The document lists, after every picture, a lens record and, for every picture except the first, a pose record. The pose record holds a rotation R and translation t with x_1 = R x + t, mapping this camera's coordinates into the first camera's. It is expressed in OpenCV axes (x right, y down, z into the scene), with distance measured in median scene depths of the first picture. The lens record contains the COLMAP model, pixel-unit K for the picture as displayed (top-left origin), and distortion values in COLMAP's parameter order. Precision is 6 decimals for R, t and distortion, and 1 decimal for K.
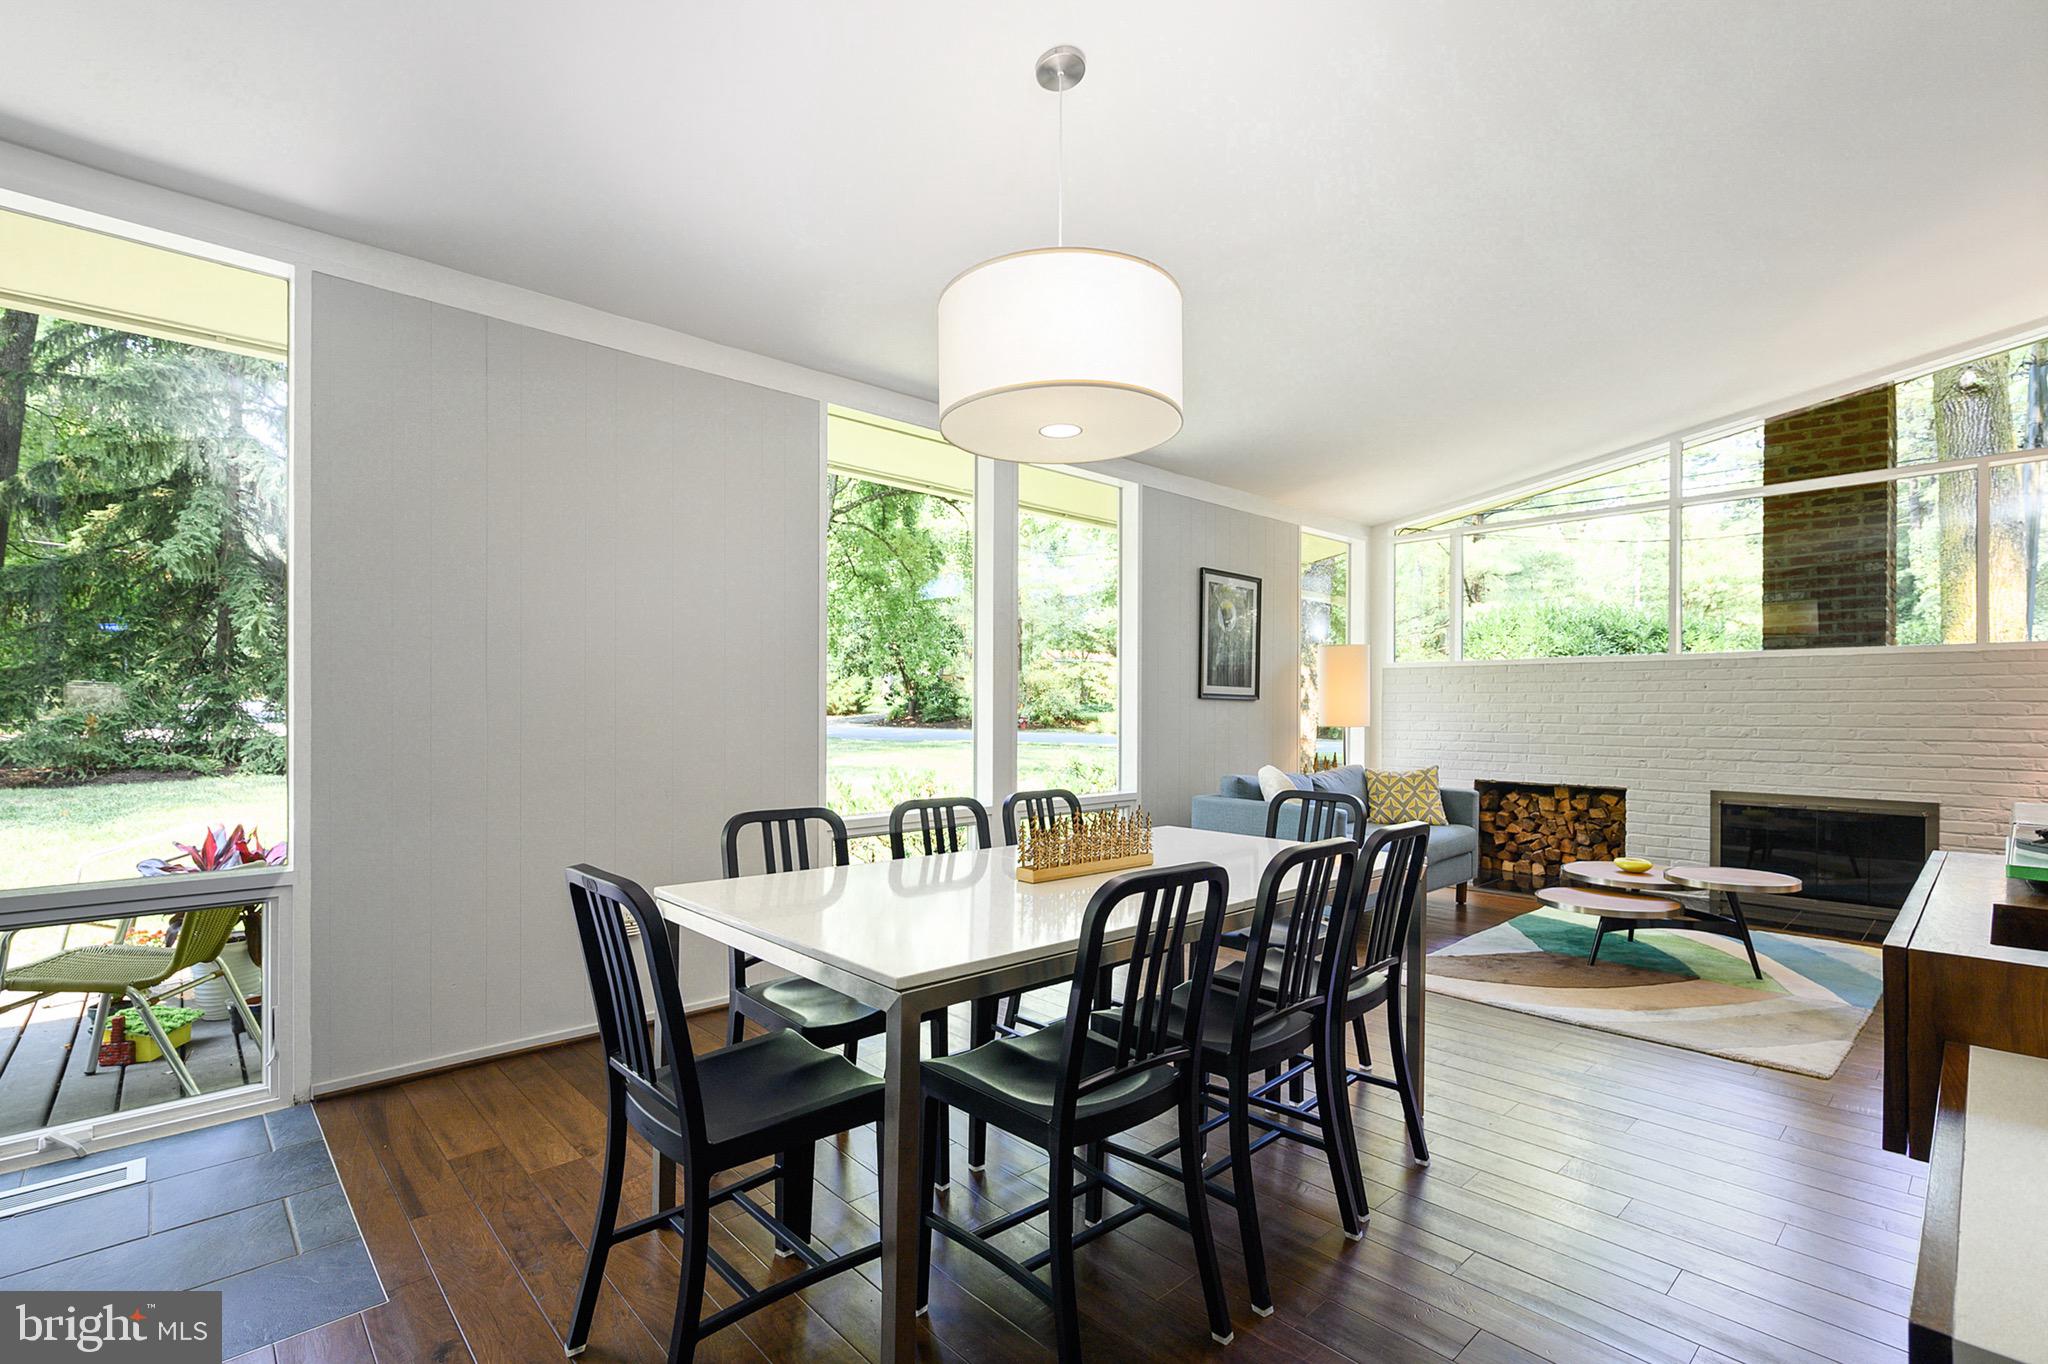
lens RADIAL K [[923.0, 0, 1020.2], [0, 923.0, 709.3], [0, 0, 1]] dist [0.001470, 0.000666]
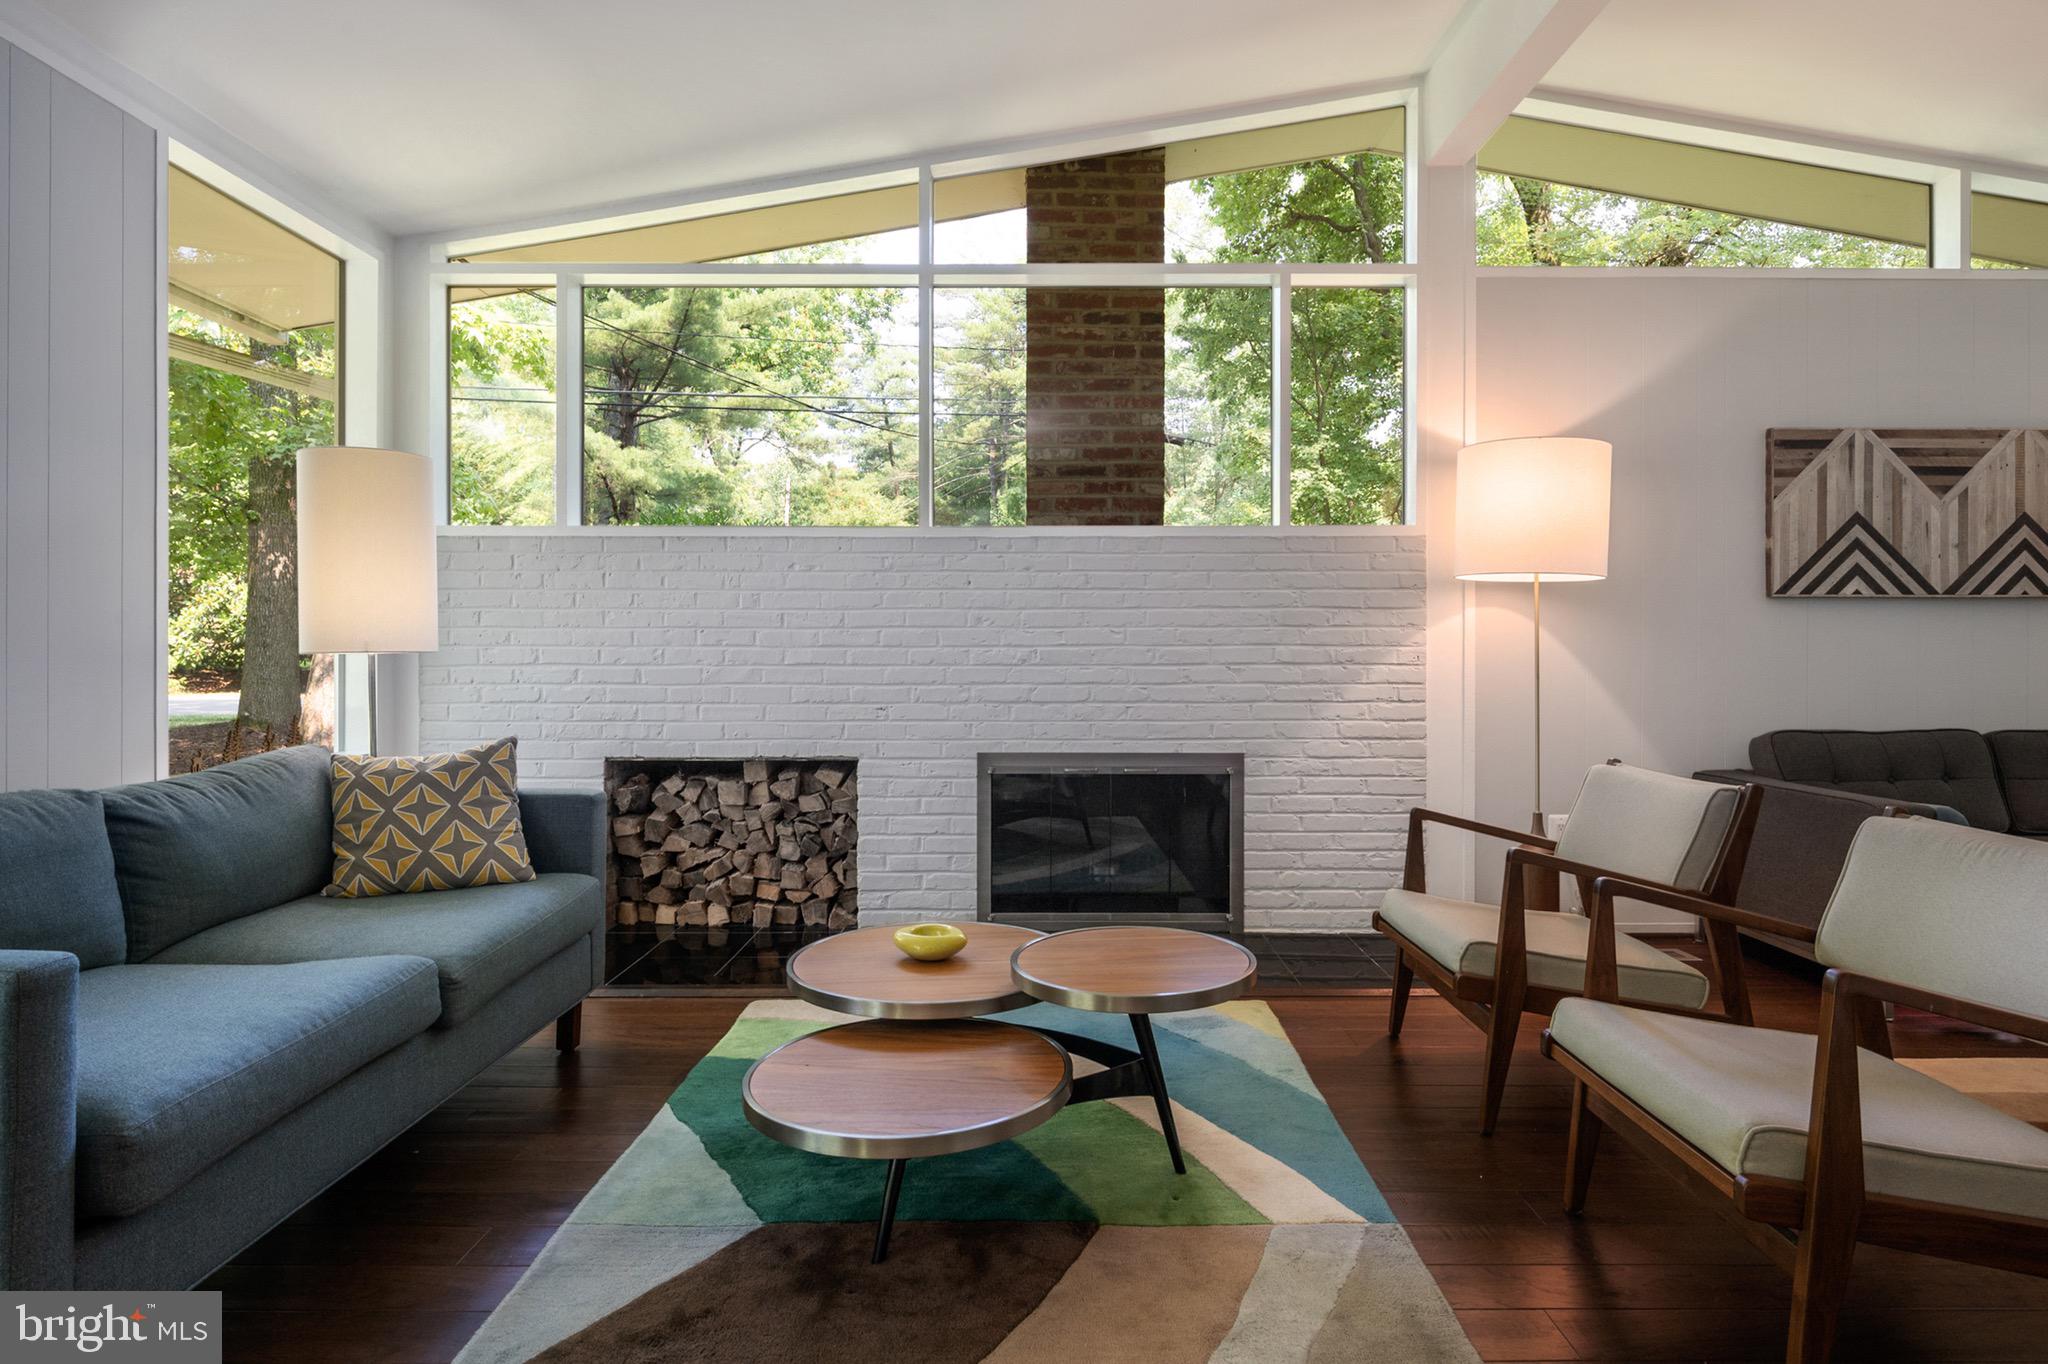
lens RADIAL K [[1080.9, 0, 1037.9], [0, 1080.9, 652.7], [0, 0, 1]] dist [0.000017, 0.000319]
pose [[0.680606, -0.000391, 0.732649, 0.251462], [0.003498, 0.999990, -0.002716, 0.023567], [-0.732641, 0.004411, 0.680601, 0.482504]]
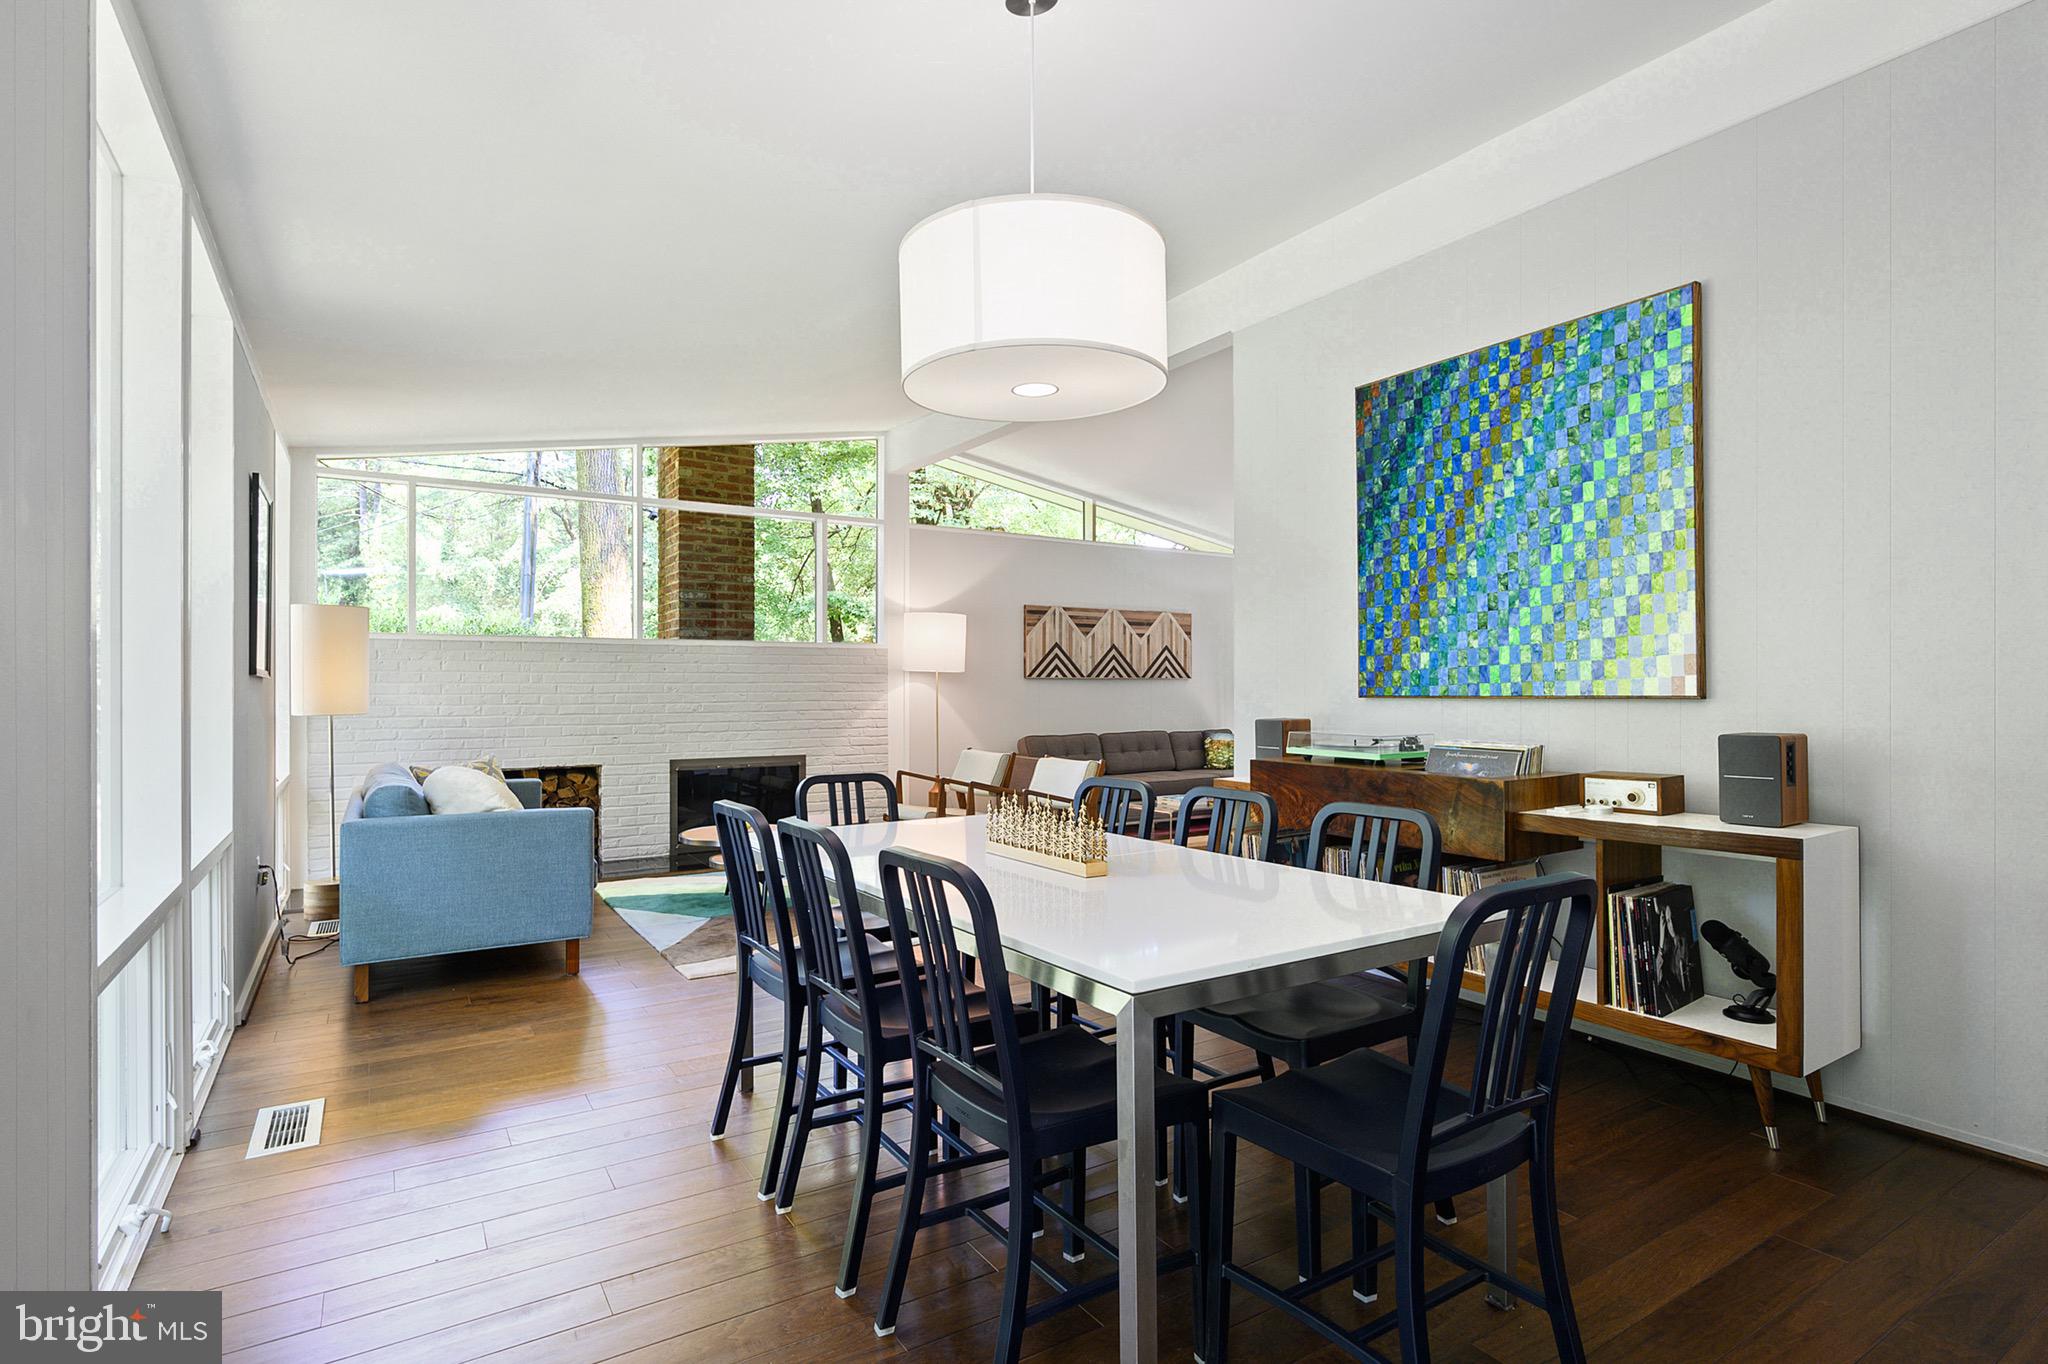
lens RADIAL K [[1018.0, 0, 1025.0], [0, 1018.0, 691.7], [0, 0, 1]] dist [0.000565, -0.000683]
pose [[0.179639, -0.004714, 0.983721, -0.406848], [0.006331, 0.999973, 0.003635, 0.001770], [-0.983712, 0.005575, 0.179664, 0.339103]]
